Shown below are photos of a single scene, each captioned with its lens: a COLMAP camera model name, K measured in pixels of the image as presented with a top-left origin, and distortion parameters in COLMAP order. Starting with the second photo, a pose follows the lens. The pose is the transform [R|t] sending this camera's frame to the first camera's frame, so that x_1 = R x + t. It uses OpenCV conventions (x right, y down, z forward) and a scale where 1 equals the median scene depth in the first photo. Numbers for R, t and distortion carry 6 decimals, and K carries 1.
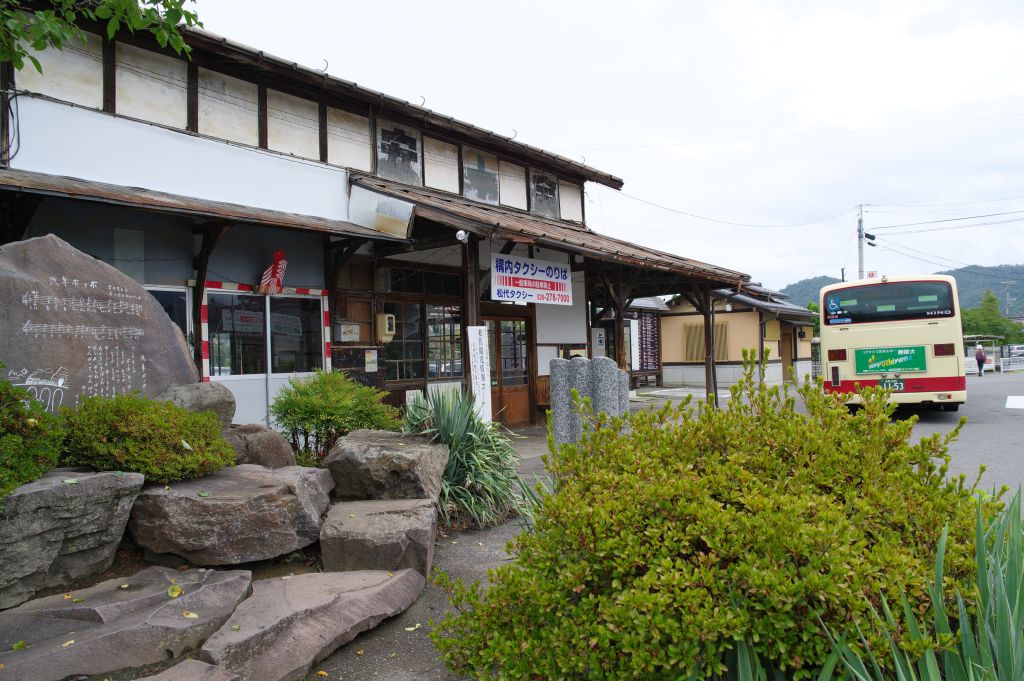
lens RADIAL K [[674.2, 0, 512.0], [0, 674.2, 340.5], [0, 0, 1]] dist [-0.074830, 0.036416]
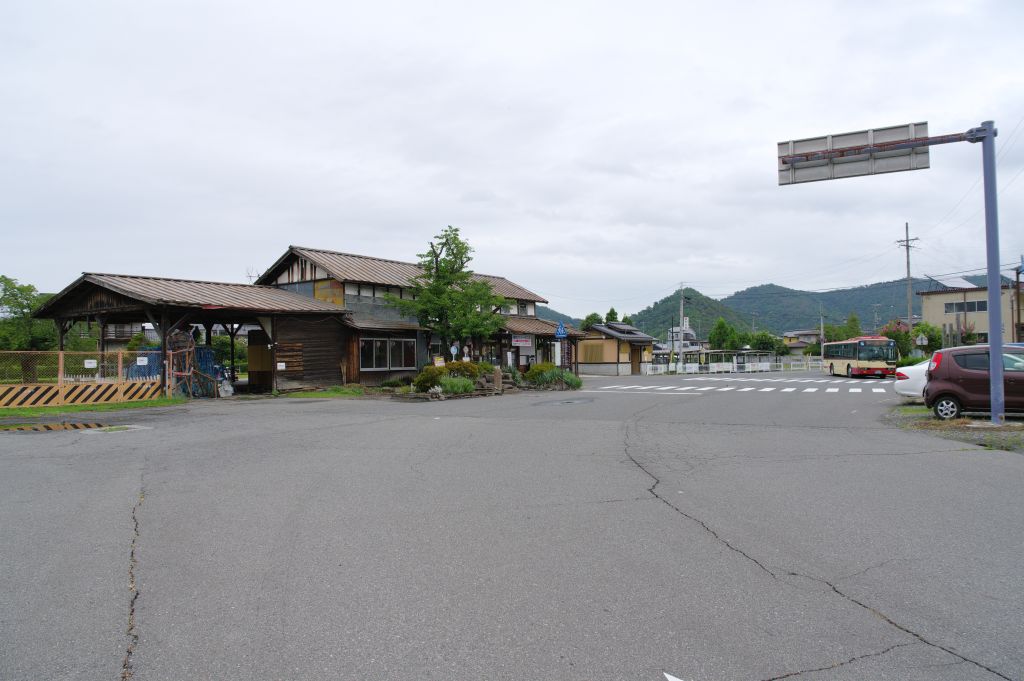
lens RADIAL K [[674.2, 0, 512.0], [0, 674.2, 340.5], [0, 0, 1]] dist [-0.074830, 0.036416]
pose [[0.997565, 0.020385, 0.066702, -0.202459], [-0.020422, 0.999791, -0.000125, -0.059819], [-0.066691, -0.001238, 0.997773, -2.080422]]
